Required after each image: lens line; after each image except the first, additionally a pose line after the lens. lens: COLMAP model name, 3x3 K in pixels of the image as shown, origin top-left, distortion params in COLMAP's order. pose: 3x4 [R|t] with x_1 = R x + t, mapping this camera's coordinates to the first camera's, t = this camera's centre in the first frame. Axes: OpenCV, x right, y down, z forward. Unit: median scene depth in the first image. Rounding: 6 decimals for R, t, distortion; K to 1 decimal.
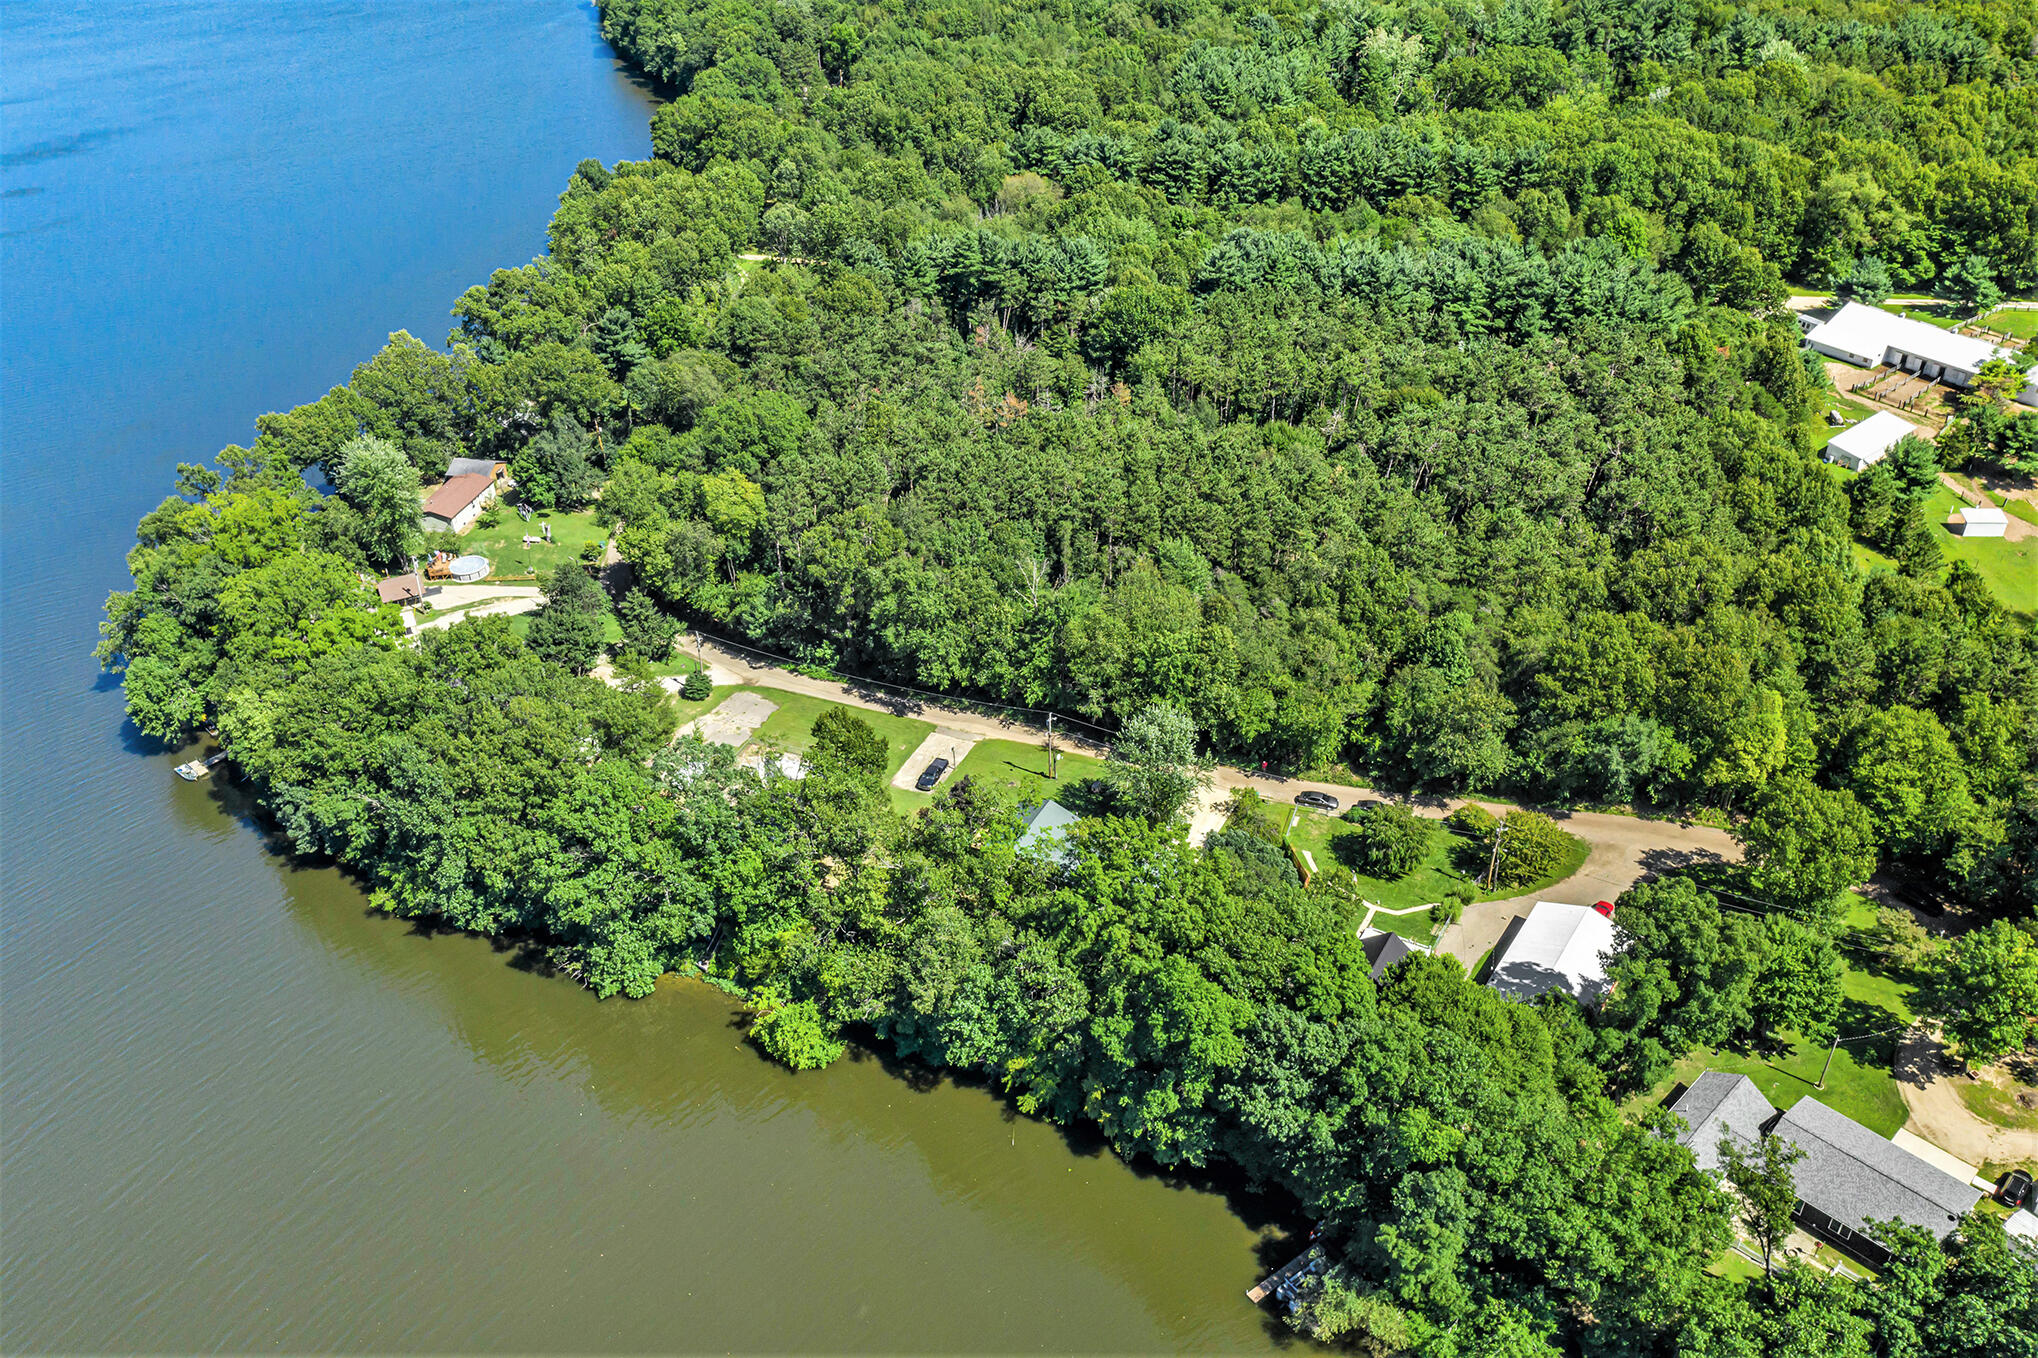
lens RADIAL K [[1615.7, 0, 952.3], [0, 1615.7, 659.3], [0, 0, 1]] dist [-0.005040, 0.000348]
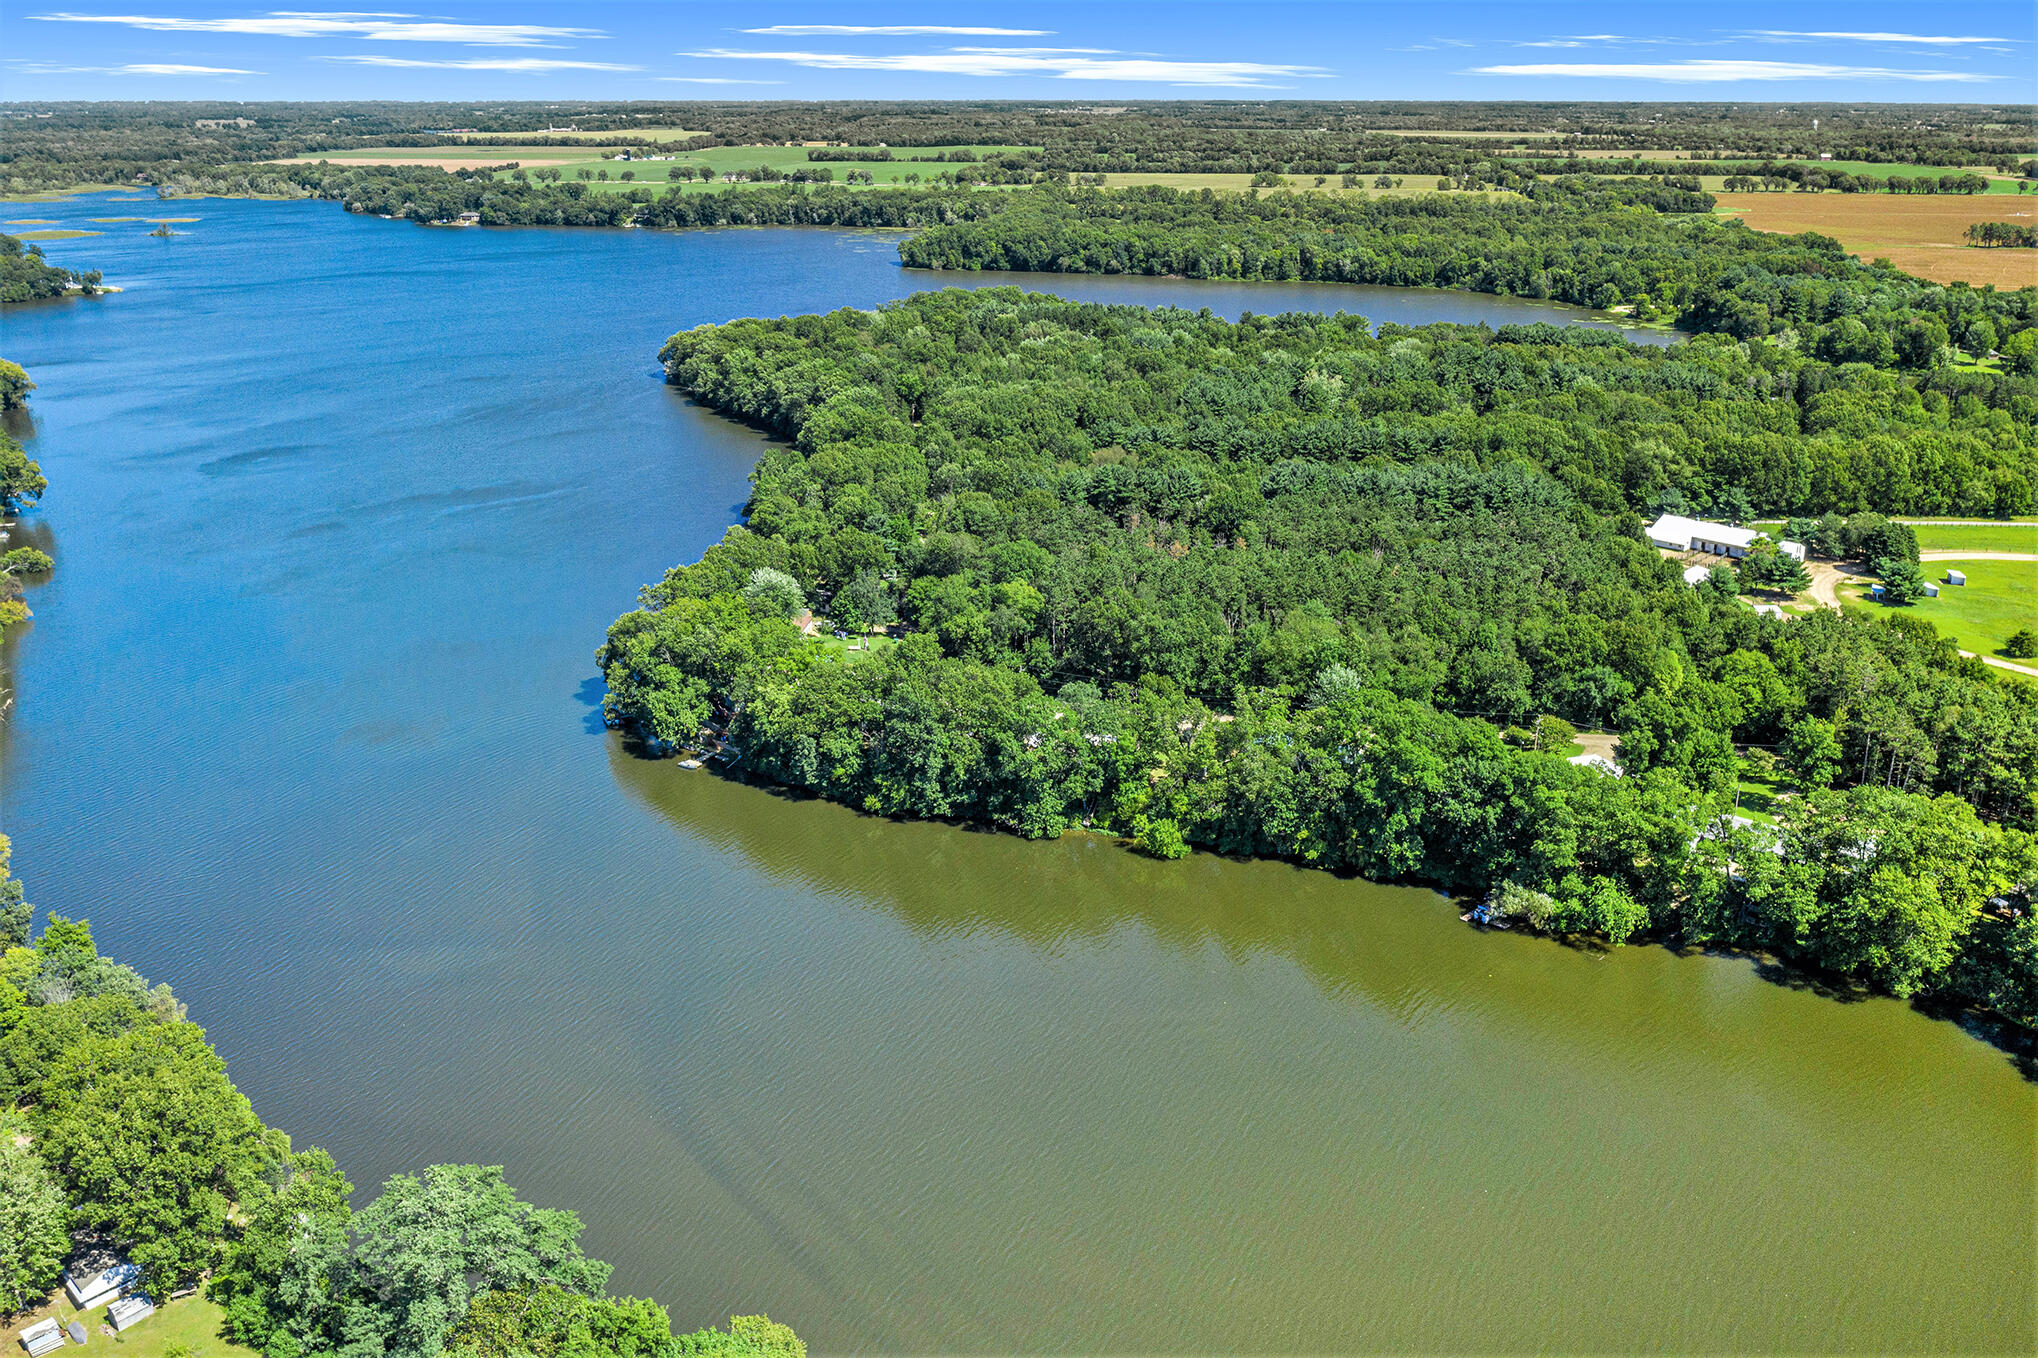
lens RADIAL K [[1615.7, 0, 1022.6], [0, 1615.7, 677.5], [0, 0, 1]] dist [-0.005040, 0.000348]
pose [[0.989893, -0.024256, 0.139724, -0.373139], [0.056416, 0.971300, -0.231071, 0.354848], [-0.130109, 0.236618, 0.962852, -0.505969]]
